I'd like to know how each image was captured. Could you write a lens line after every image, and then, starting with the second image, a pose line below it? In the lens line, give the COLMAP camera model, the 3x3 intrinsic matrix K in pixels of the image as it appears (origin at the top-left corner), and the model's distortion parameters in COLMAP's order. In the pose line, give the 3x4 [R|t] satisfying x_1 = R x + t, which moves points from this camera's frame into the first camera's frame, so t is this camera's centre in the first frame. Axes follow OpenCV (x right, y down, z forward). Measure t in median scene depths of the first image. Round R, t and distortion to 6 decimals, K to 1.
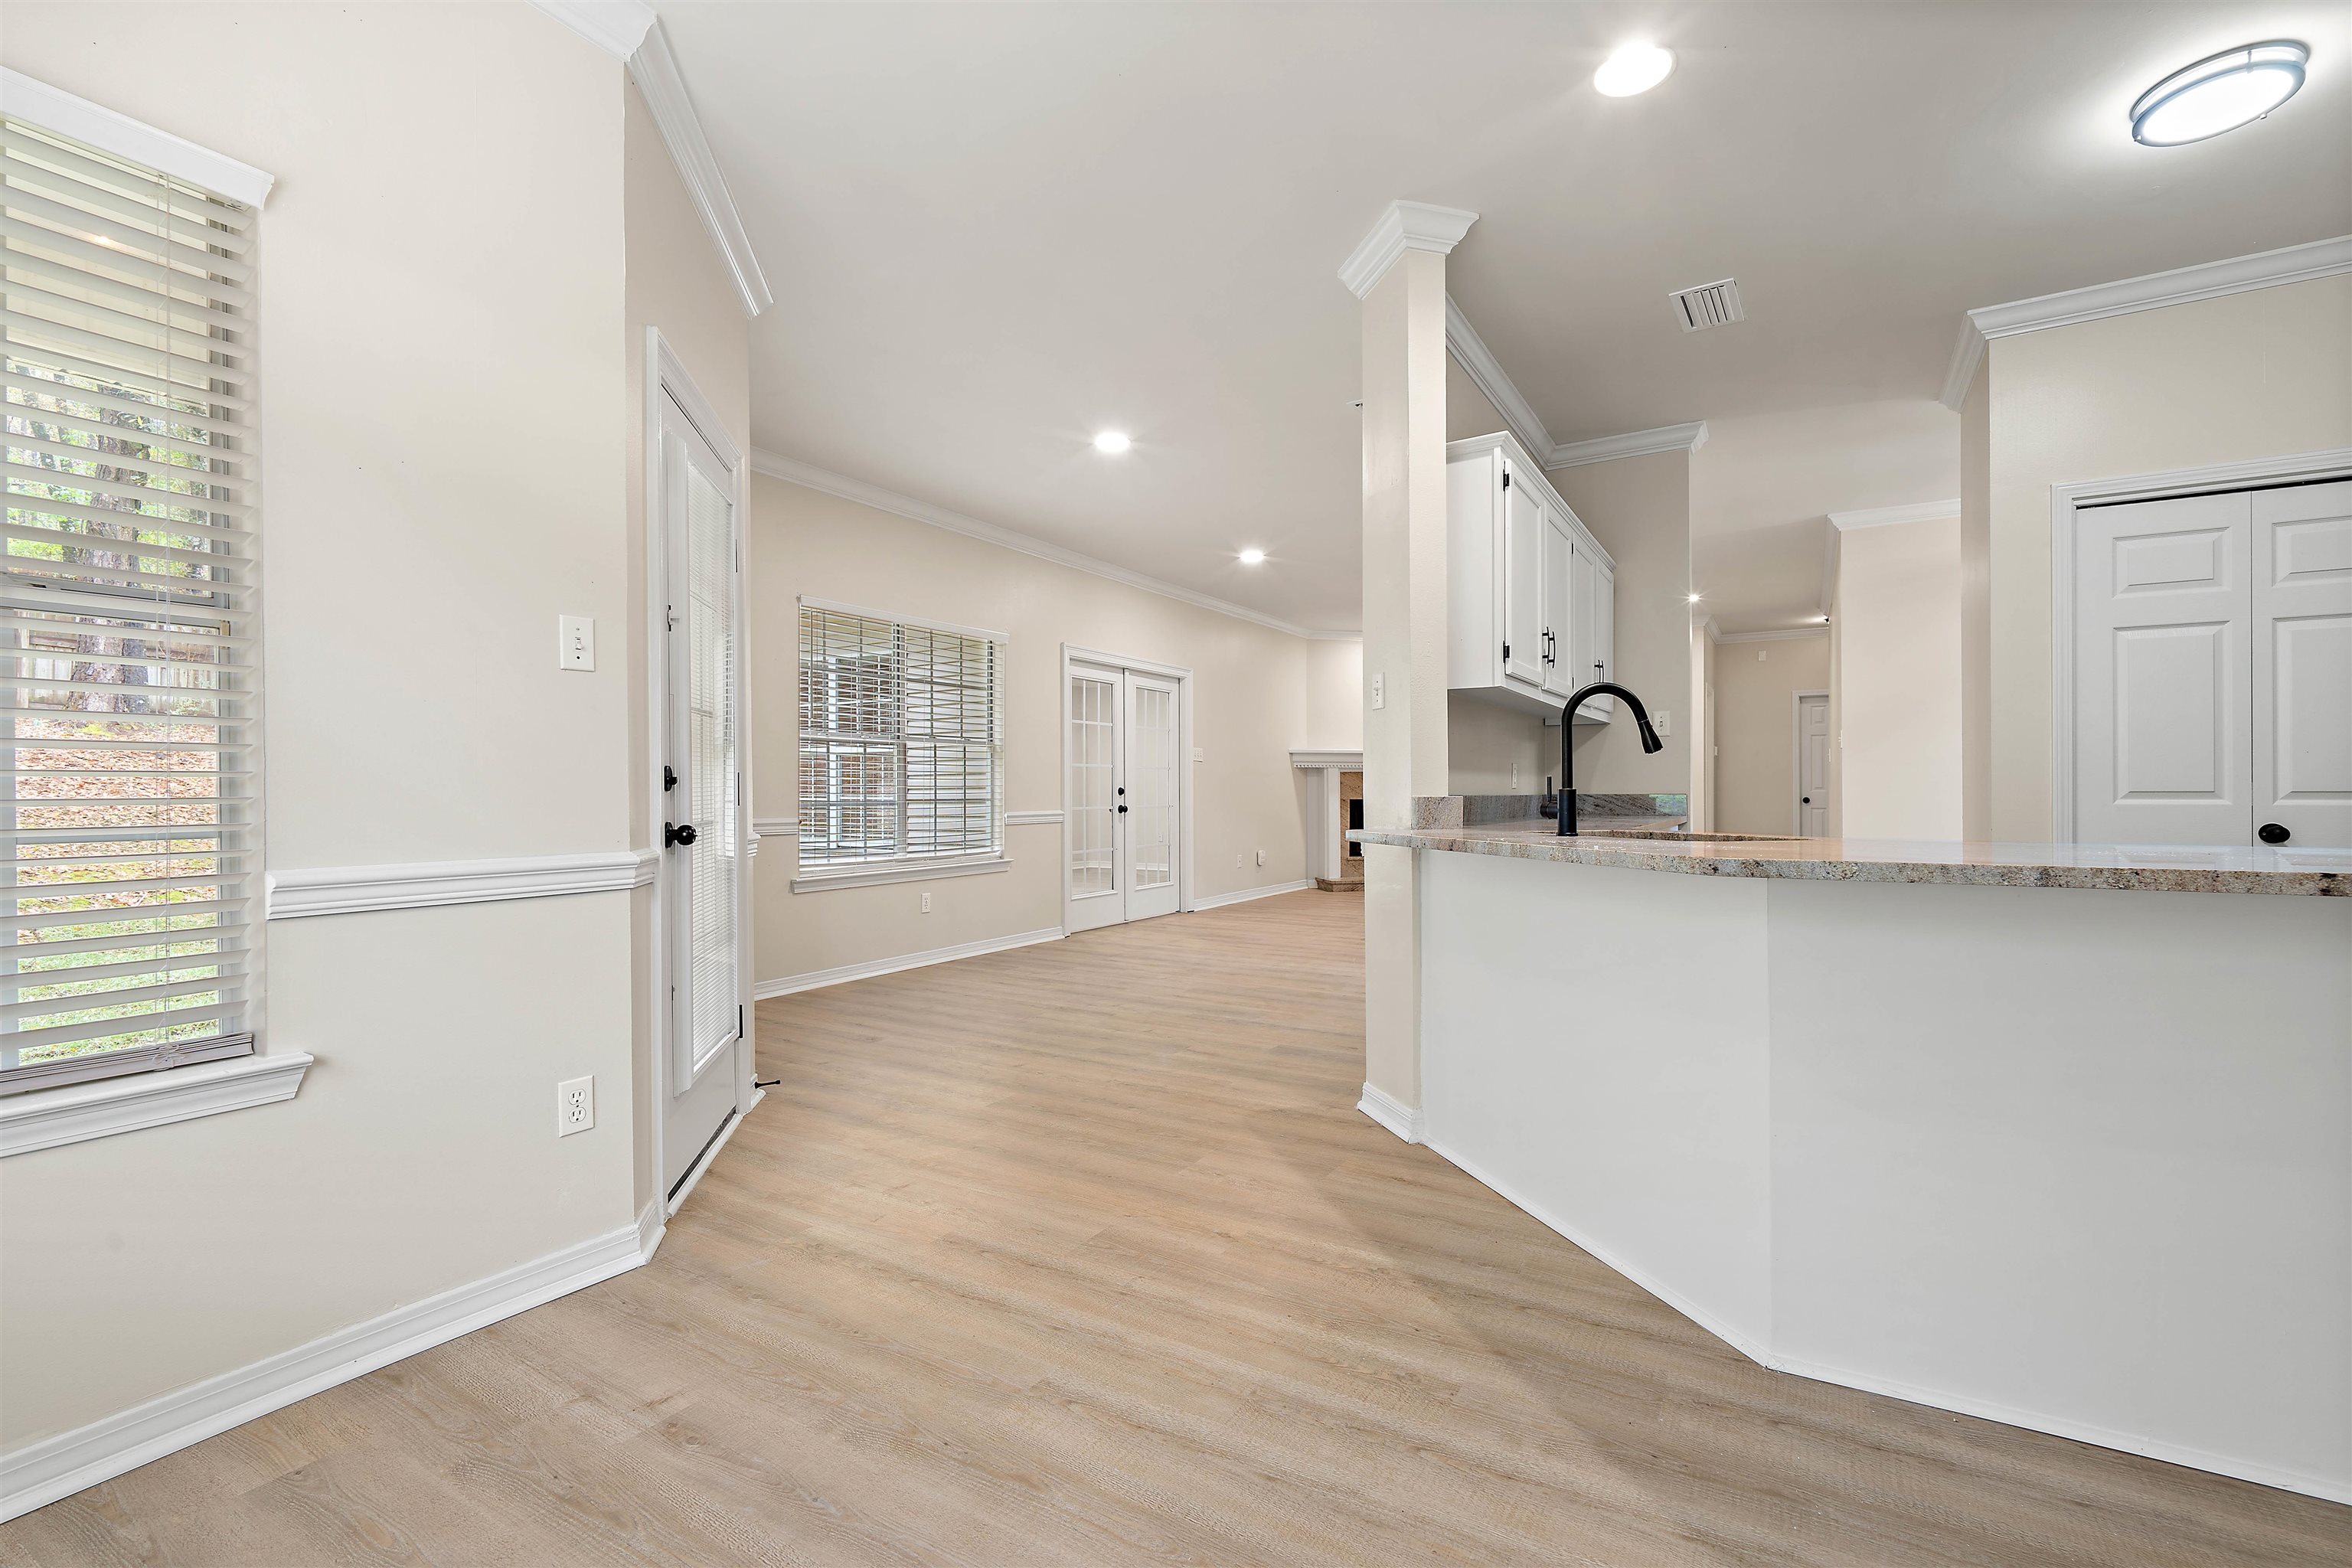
lens RADIAL K [[1049.8, 0, 1212.3], [0, 1049.8, 776.3], [0, 0, 1]] dist [-0.007344, 0.001405]
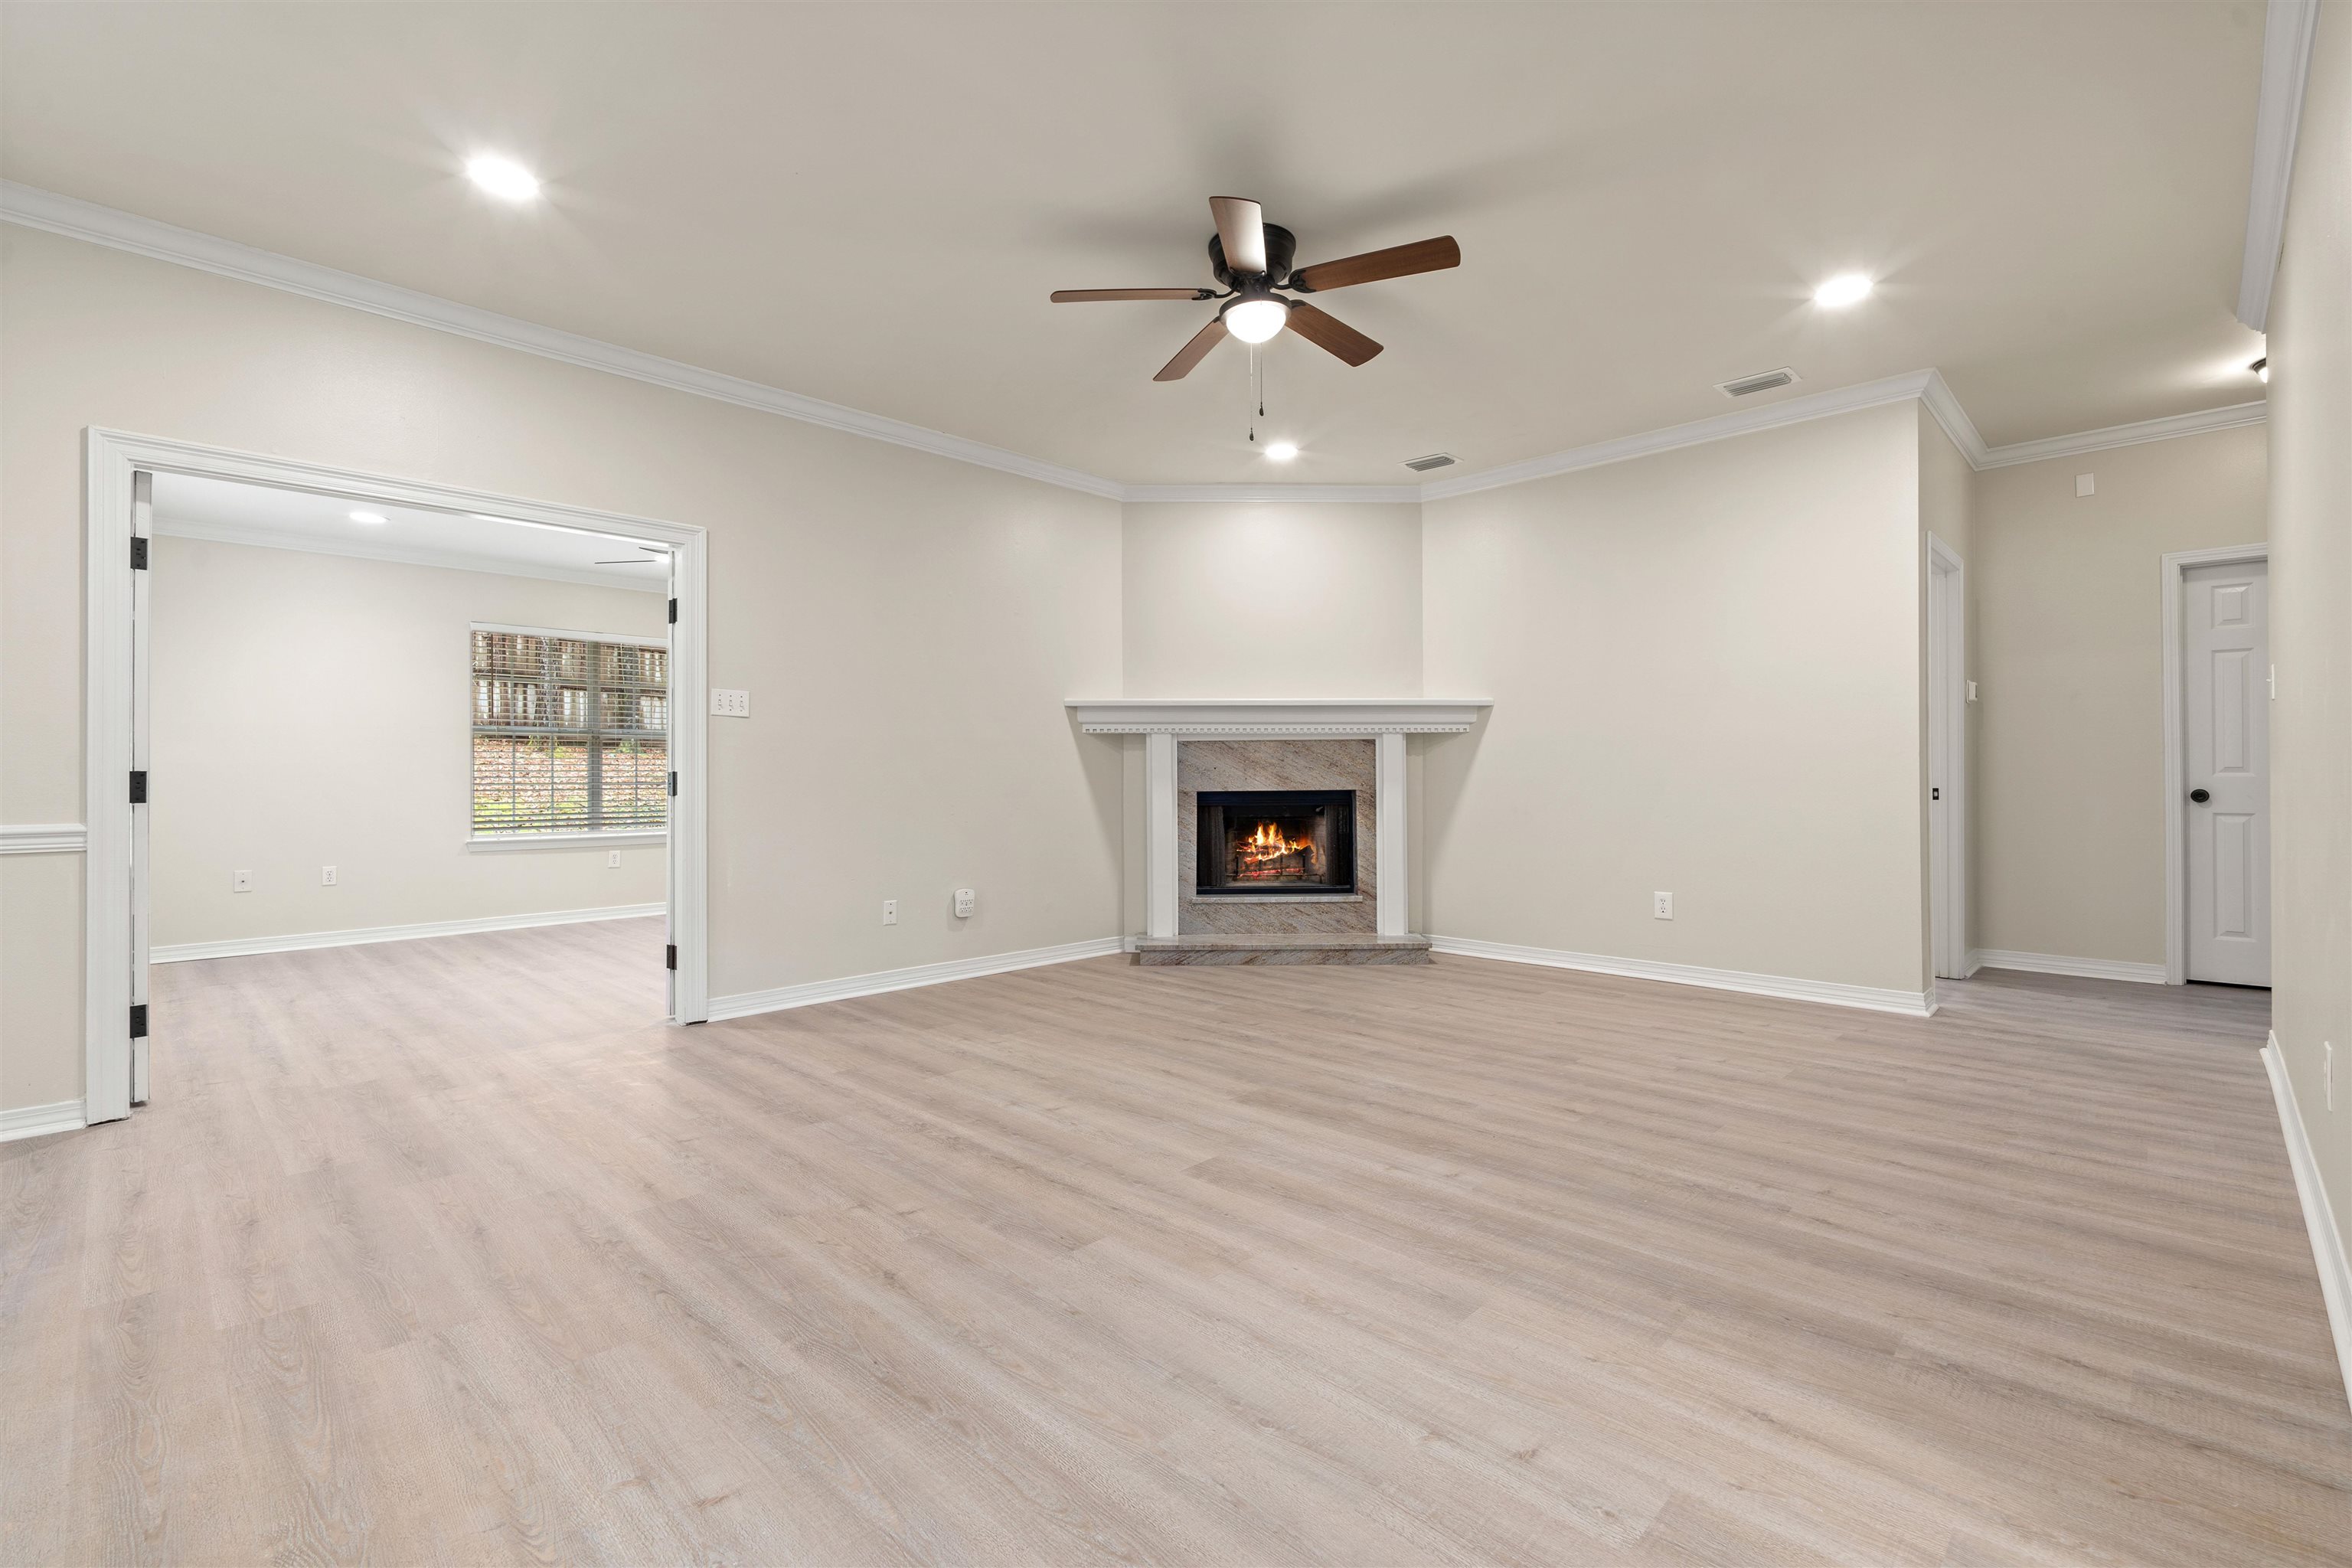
lens RADIAL K [[1049.8, 0, 1212.3], [0, 1049.8, 776.3], [0, 0, 1]] dist [-0.007344, 0.001405]
pose [[0.973683, -0.001557, -0.227900, 0.268385], [0.004701, 0.999901, 0.013253, 0.007208], [0.227857, -0.013976, 0.973594, 0.487078]]
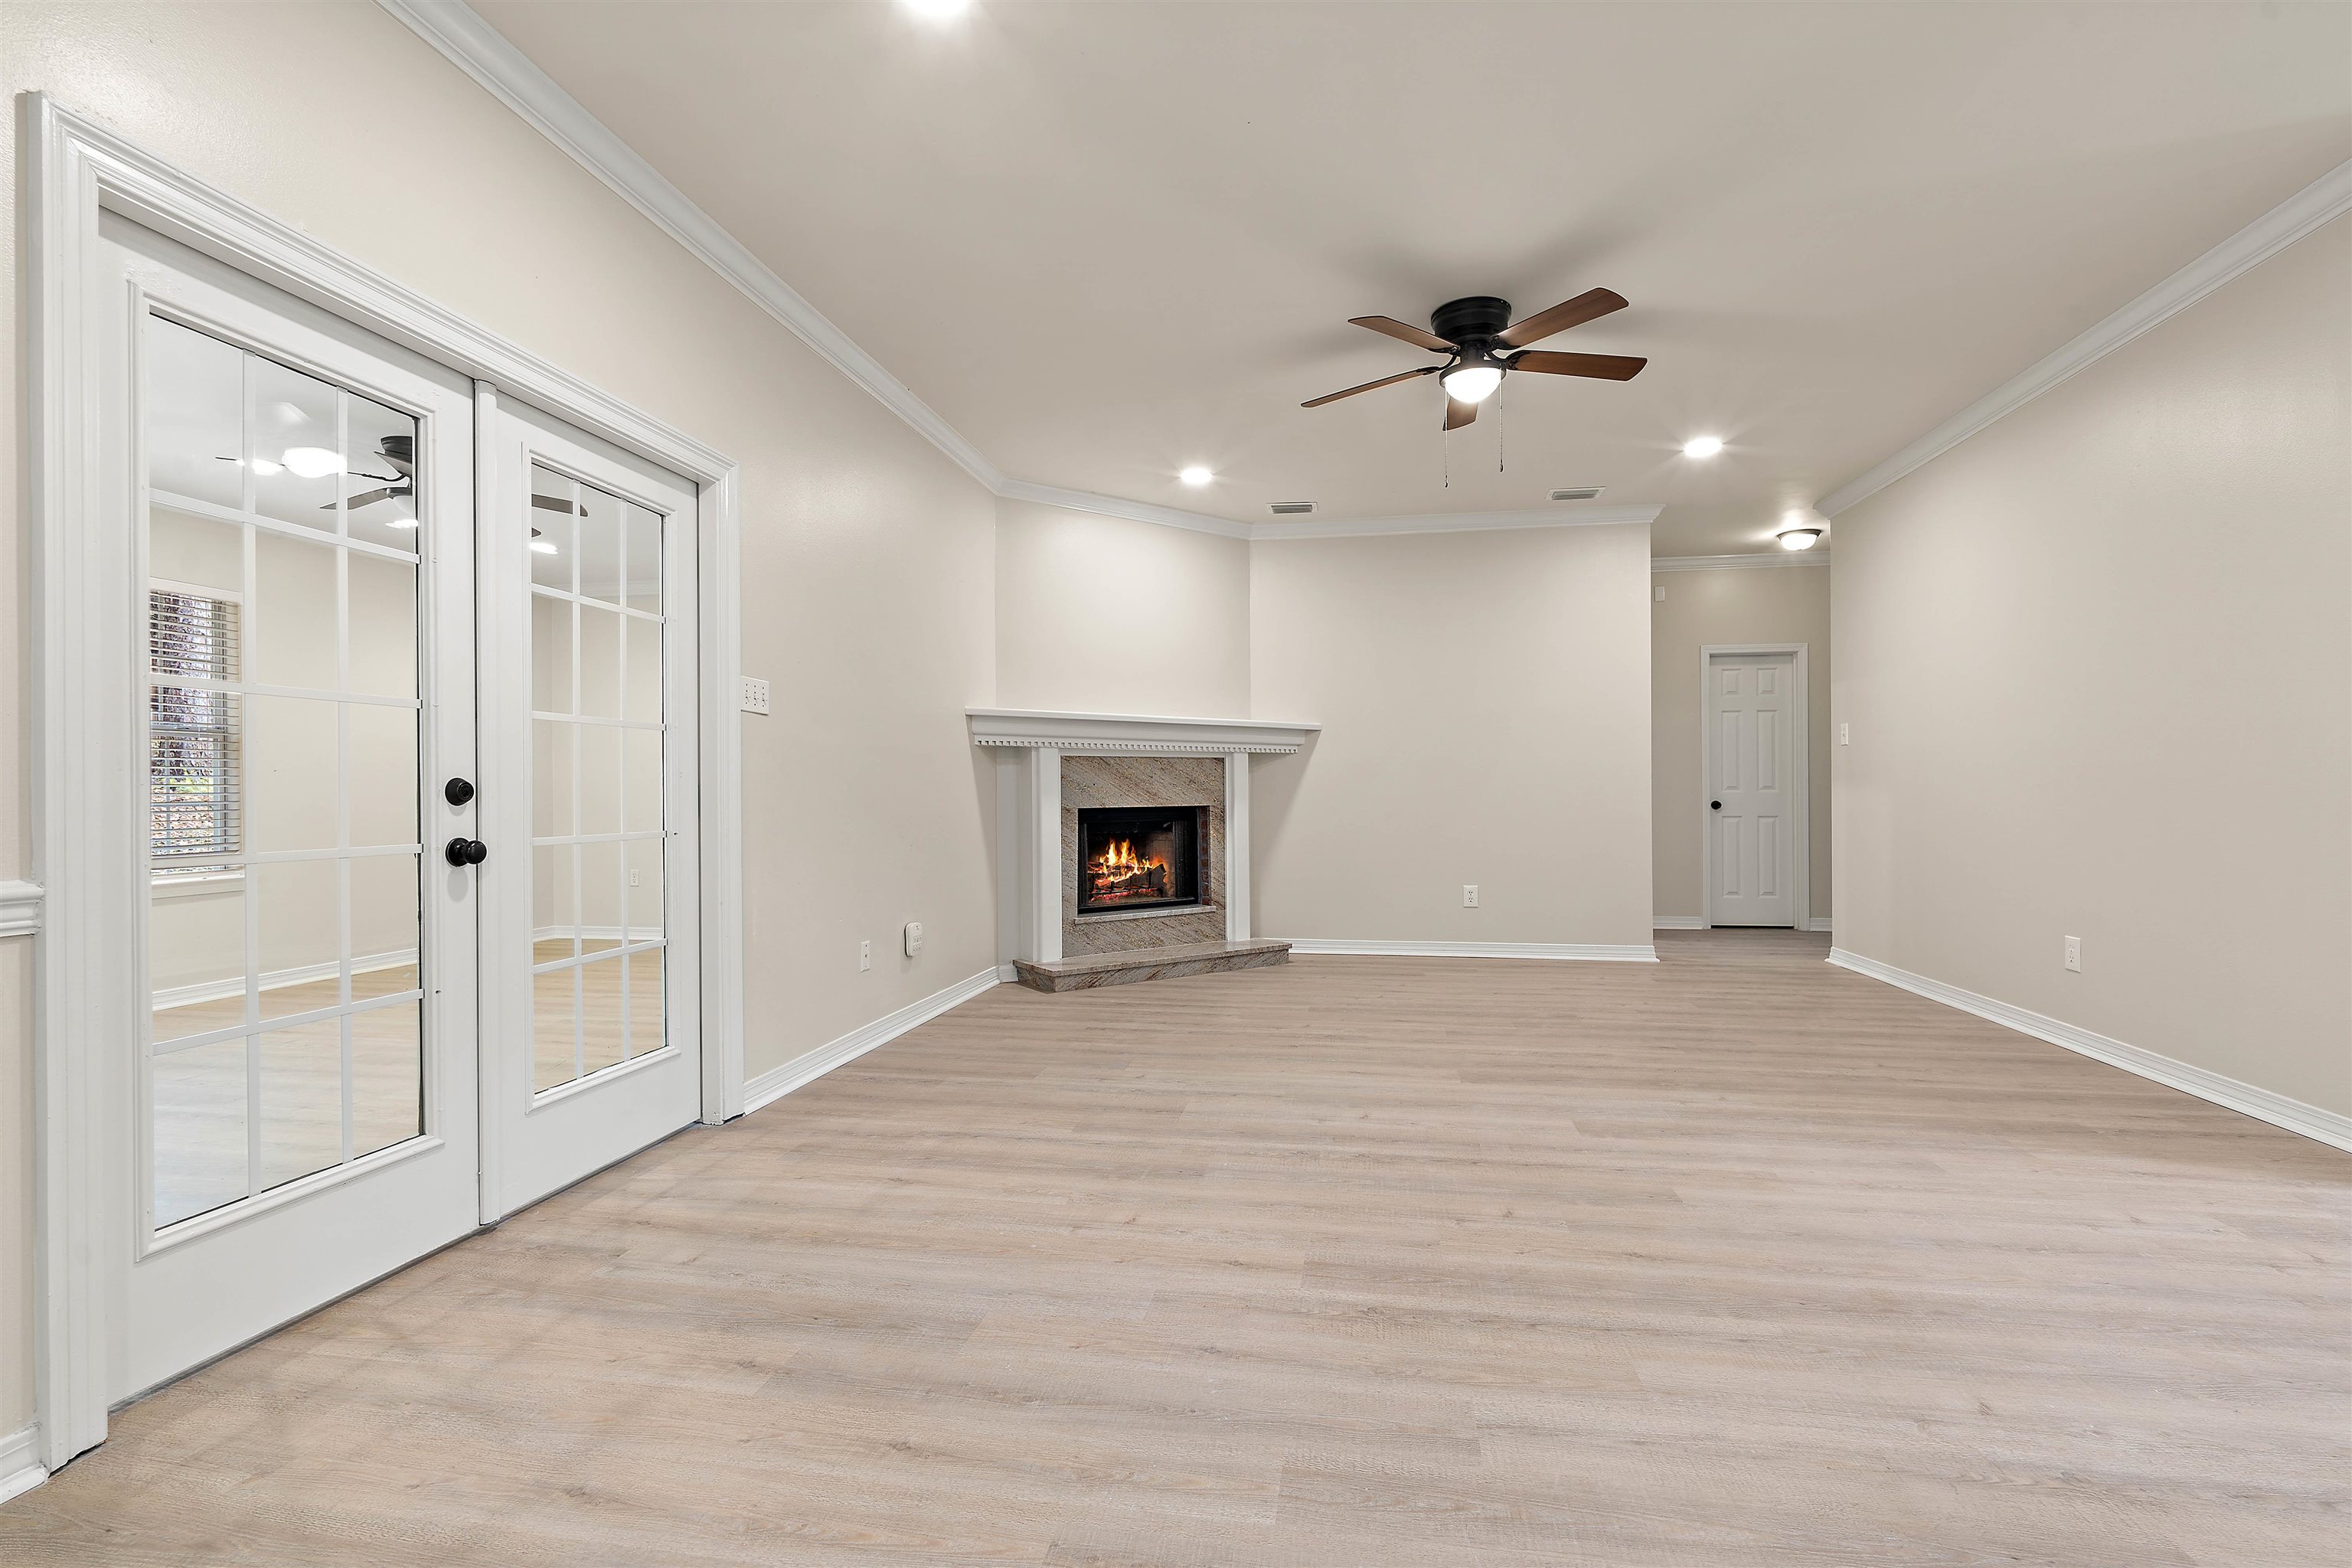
lens RADIAL K [[1049.8, 0, 1212.3], [0, 1049.8, 776.3], [0, 0, 1]] dist [-0.007344, 0.001405]
pose [[0.931241, 0.002908, 0.364391, 0.001944], [-0.001457, 0.999990, -0.004256, 0.008381], [-0.364400, 0.003433, 0.931236, 0.498981]]
